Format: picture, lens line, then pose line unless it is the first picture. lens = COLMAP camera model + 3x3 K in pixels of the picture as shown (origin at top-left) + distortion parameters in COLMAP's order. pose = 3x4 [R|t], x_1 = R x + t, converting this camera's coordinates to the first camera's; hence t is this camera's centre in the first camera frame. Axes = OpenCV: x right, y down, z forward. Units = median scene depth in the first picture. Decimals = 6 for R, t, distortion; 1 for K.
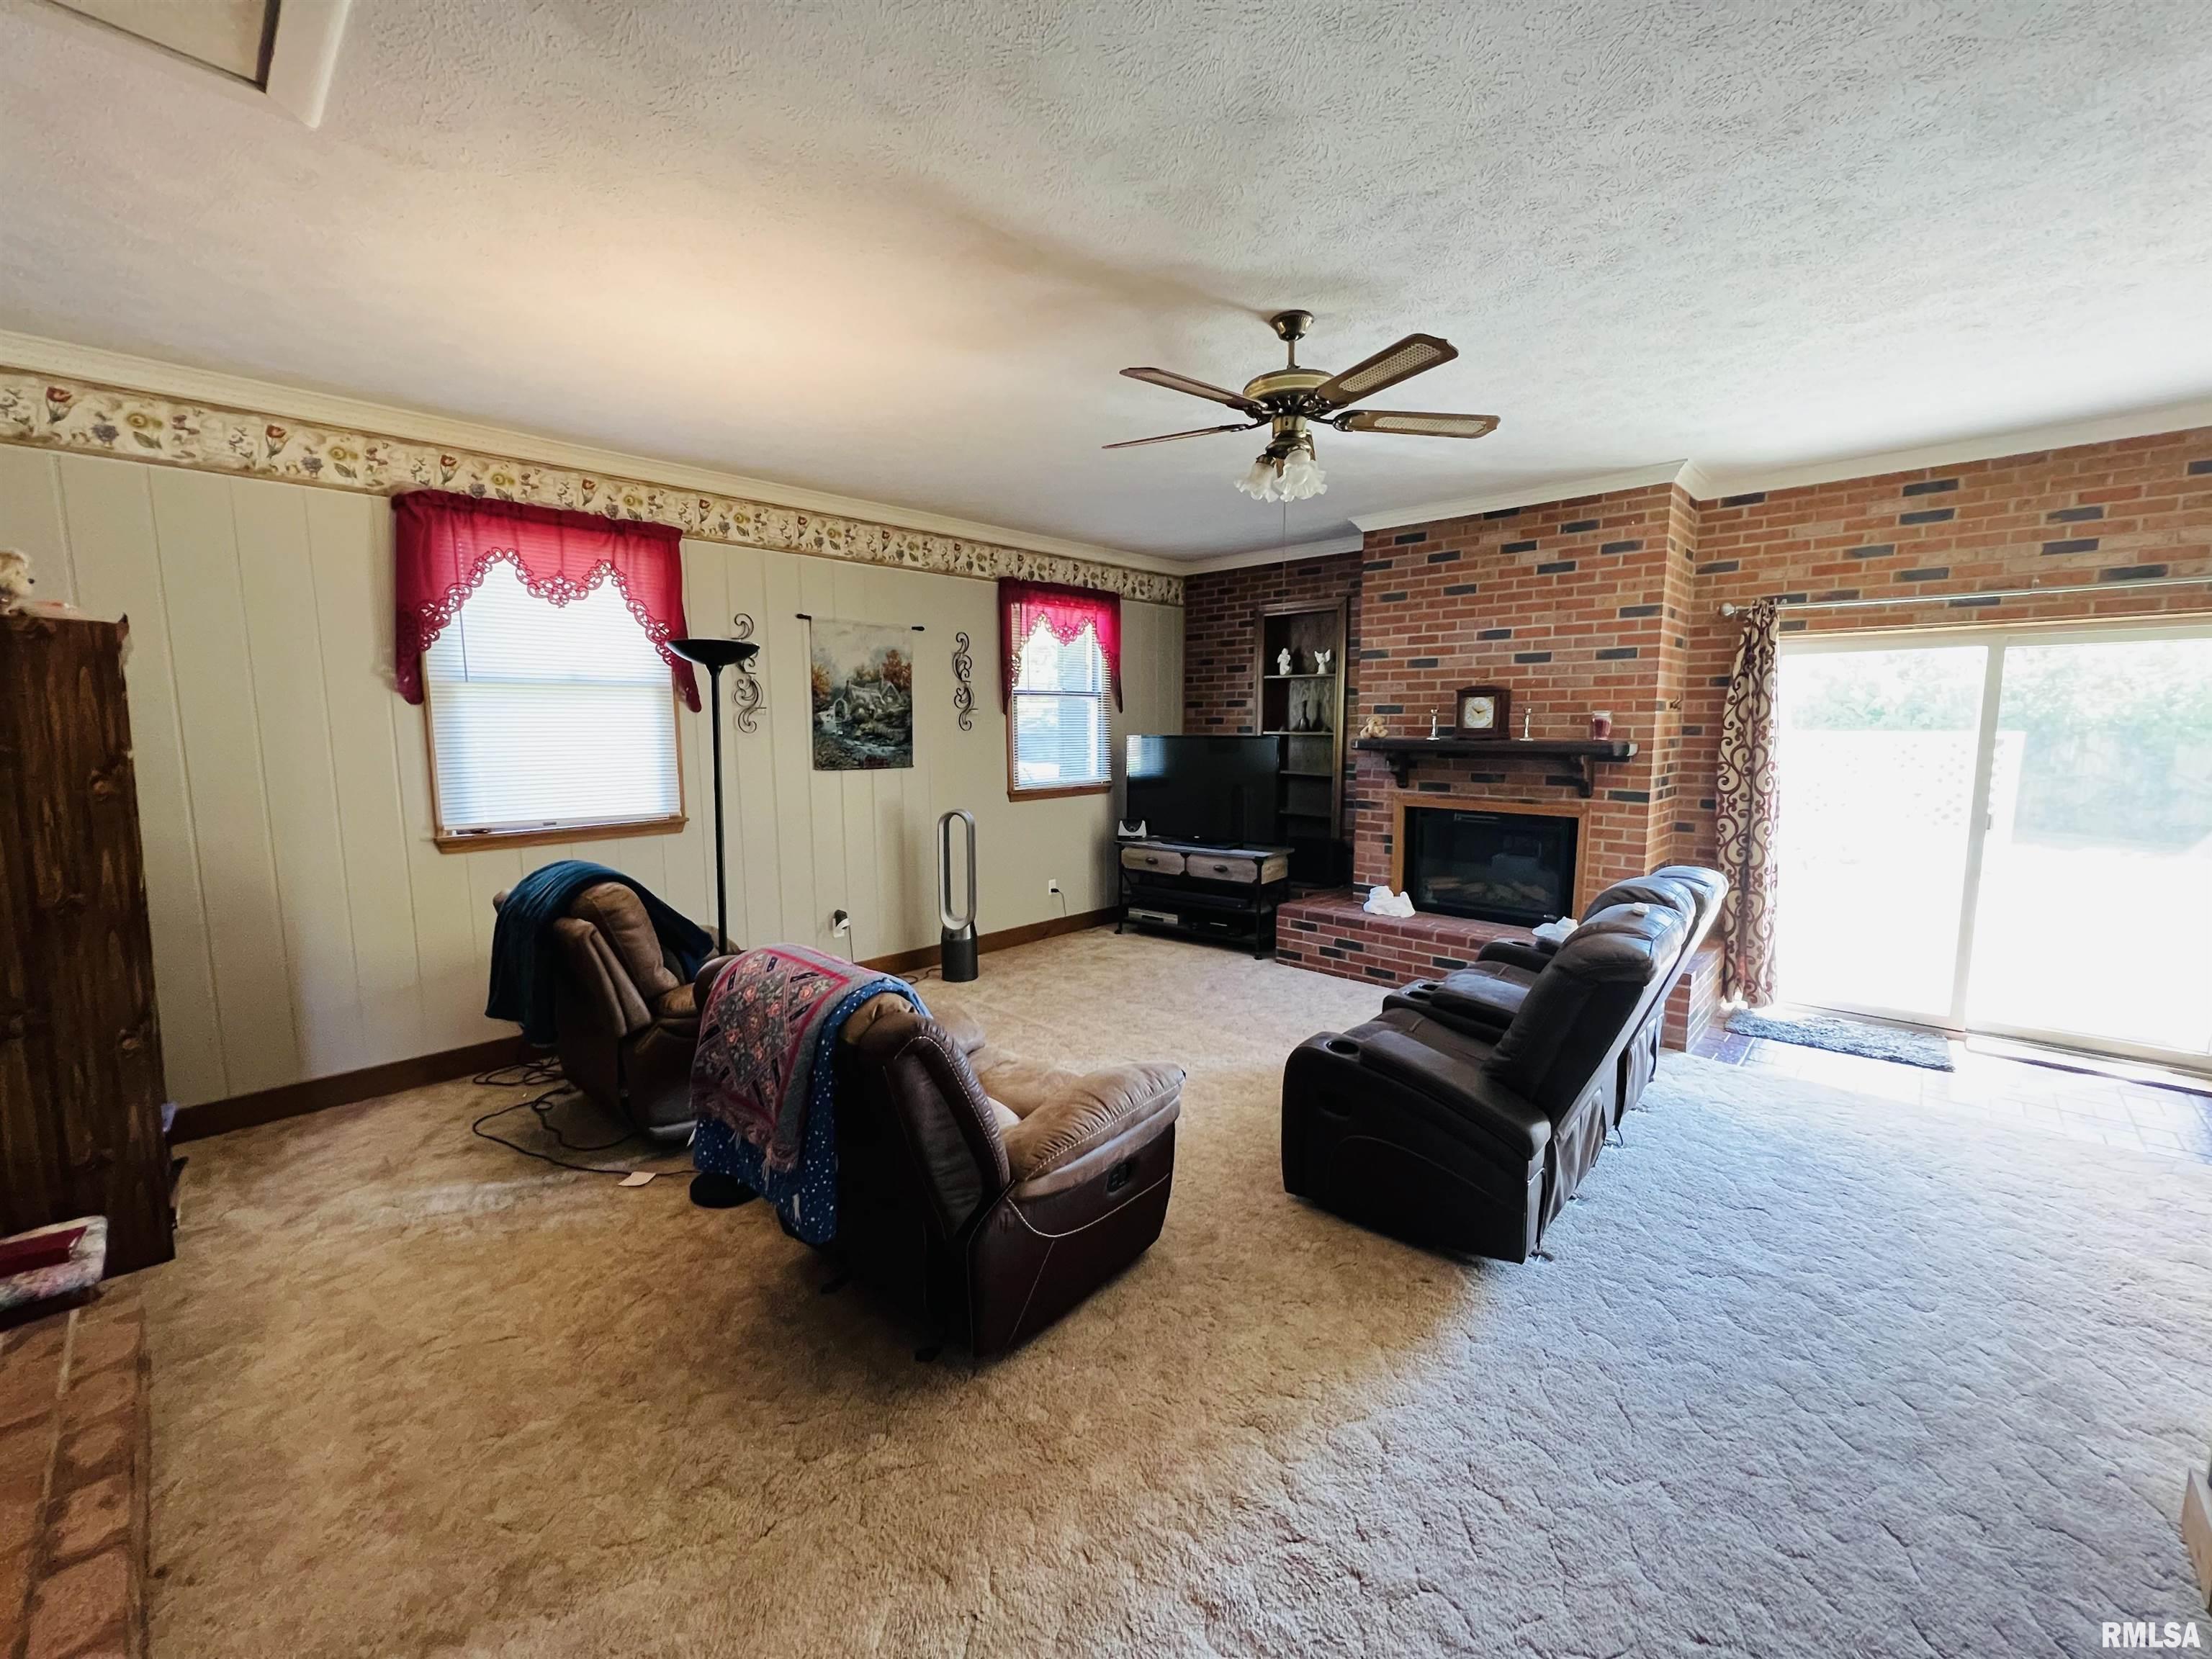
lens RADIAL K [[885.7, 0, 1098.7], [0, 885.7, 826.1], [0, 0, 1]] dist [0.000482, 0.000397]
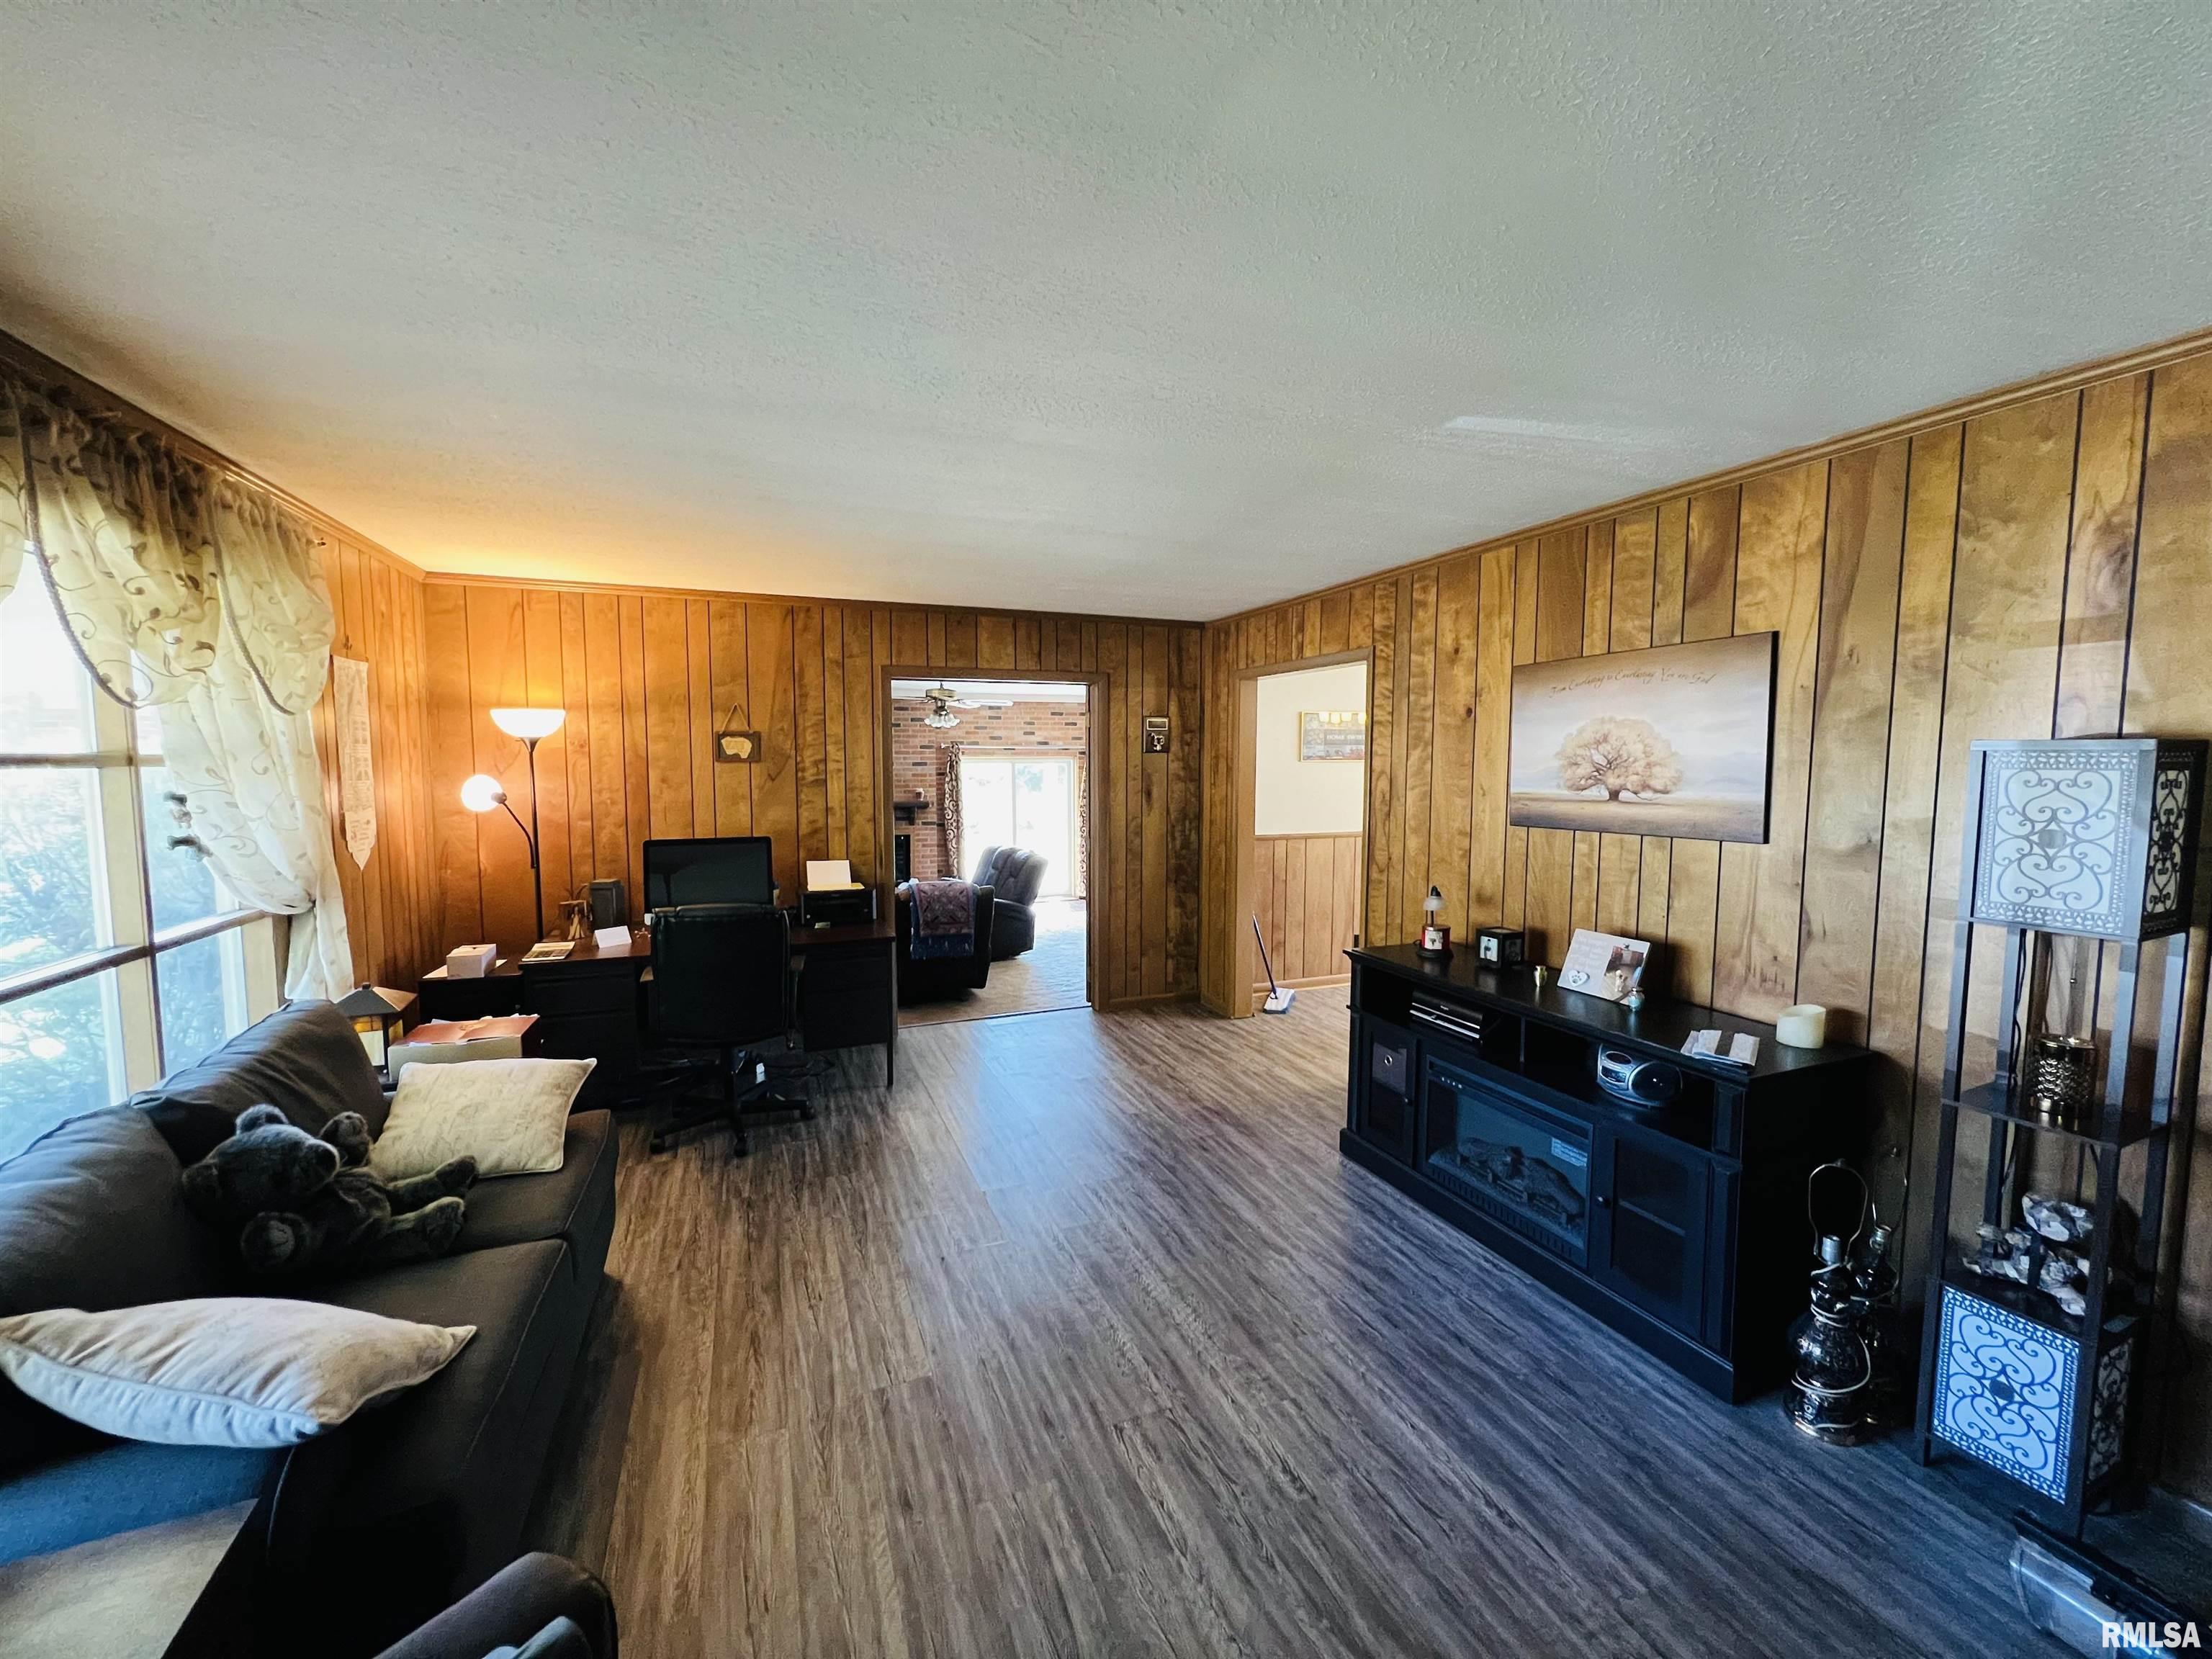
lens RADIAL K [[885.7, 0, 1098.7], [0, 885.7, 826.1], [0, 0, 1]] dist [0.000482, 0.000397]
pose [[0.413985, -0.064868, 0.907969, -1.229596], [0.109185, 0.993795, 0.021217, -0.022514], [-0.903712, 0.090353, 0.418499, -0.369173]]
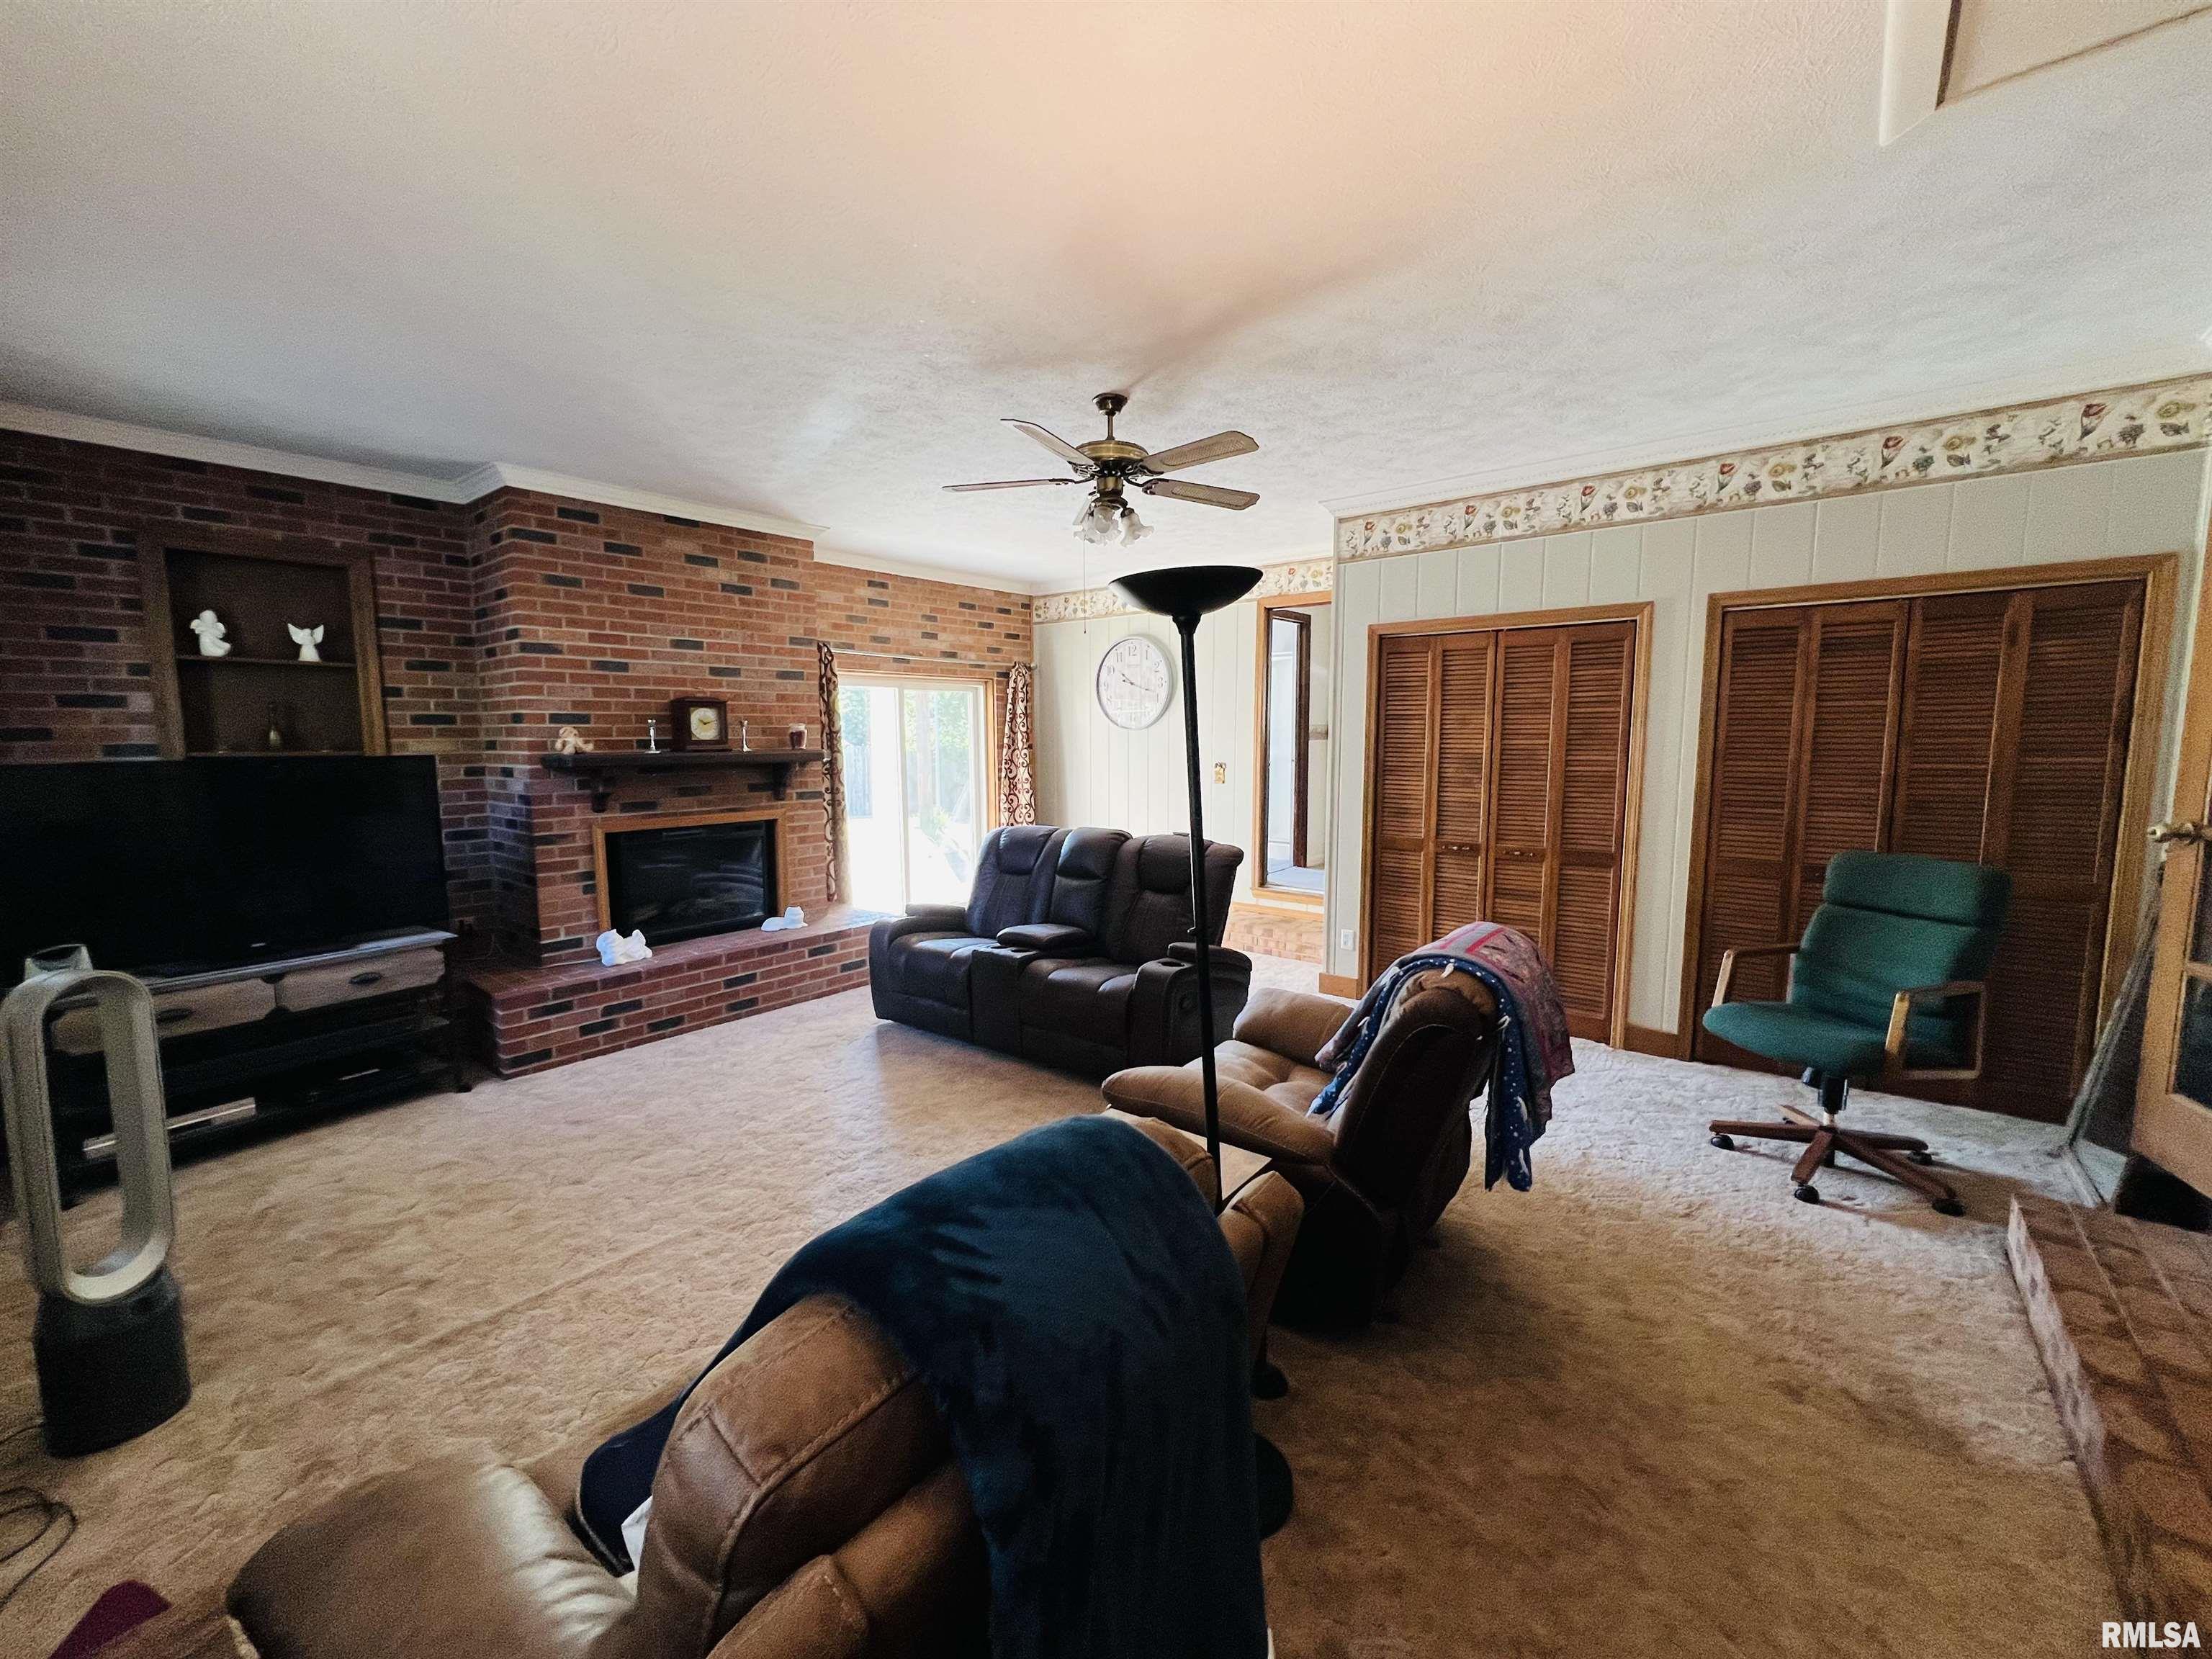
lens RADIAL K [[885.7, 0, 1098.7], [0, 885.7, 826.1], [0, 0, 1]] dist [0.000482, 0.000397]
pose [[-0.070697, -0.099744, 0.992498, -0.549026], [0.124993, 0.986260, 0.108020, -0.064312], [-0.989636, 0.131692, -0.057259, 0.605792]]
